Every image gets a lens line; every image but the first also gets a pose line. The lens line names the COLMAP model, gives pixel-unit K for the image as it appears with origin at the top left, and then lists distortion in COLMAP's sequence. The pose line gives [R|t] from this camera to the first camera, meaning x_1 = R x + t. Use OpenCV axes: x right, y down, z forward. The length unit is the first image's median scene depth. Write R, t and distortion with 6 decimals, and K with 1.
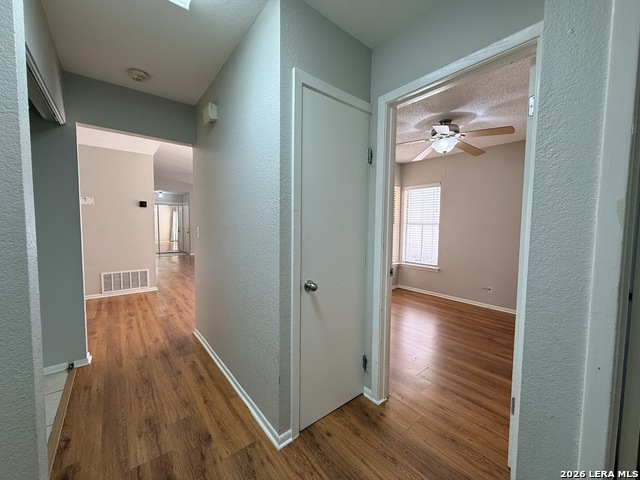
lens RADIAL K [[255.2, 0, 318.8], [0, 255.2, 240.9], [0, 0, 1]] dist [0.000118, 0.000165]
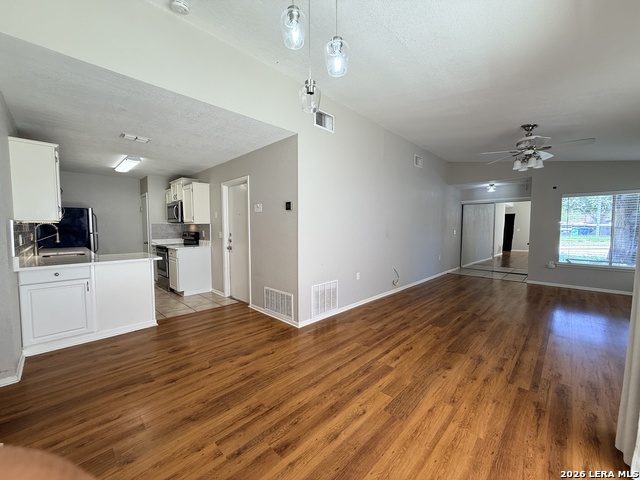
lens RADIAL K [[255.2, 0, 318.8], [0, 255.2, 240.9], [0, 0, 1]] dist [0.000118, 0.000165]
pose [[0.113880, 0.046073, -0.992426, 0.057288], [-0.063866, 0.997197, 0.038966, -0.080724], [0.991440, 0.058945, 0.116504, 1.052697]]
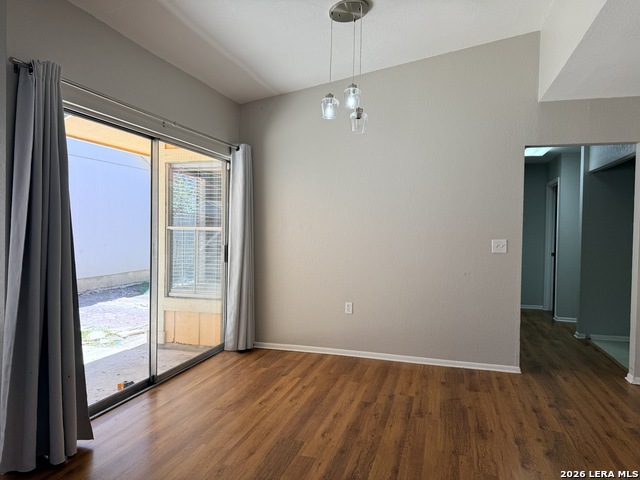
lens RADIAL K [[451.8, 0, 320.0], [0, 451.8, 240.0], [0, 0, 1]] dist [0.002250, -0.003099]
pose [[-0.573480, -0.036074, 0.818425, -0.858208], [0.031494, 0.997321, 0.066028, -0.115357], [-0.818614, 0.063641, -0.570807, 1.550441]]
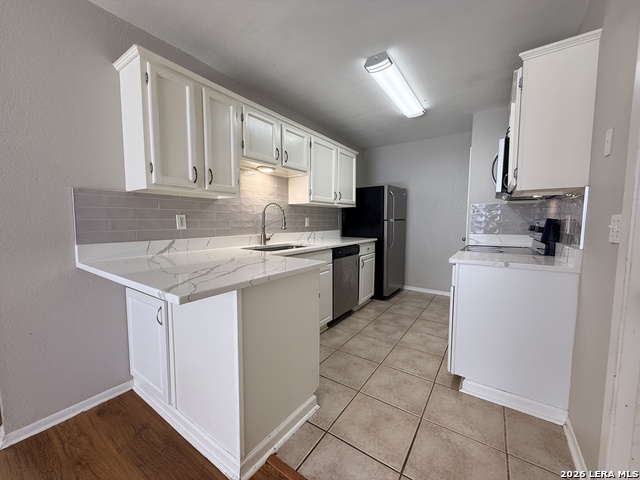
lens RADIAL K [[255.2, 0, 318.8], [0, 255.2, 240.9], [0, 0, 1]] dist [0.000118, 0.000165]
pose [[-0.959066, 0.011071, -0.282966, -0.767479], [-0.030653, 0.989305, 0.142601, -0.050257], [0.281518, 0.145438, -0.948470, 0.904775]]
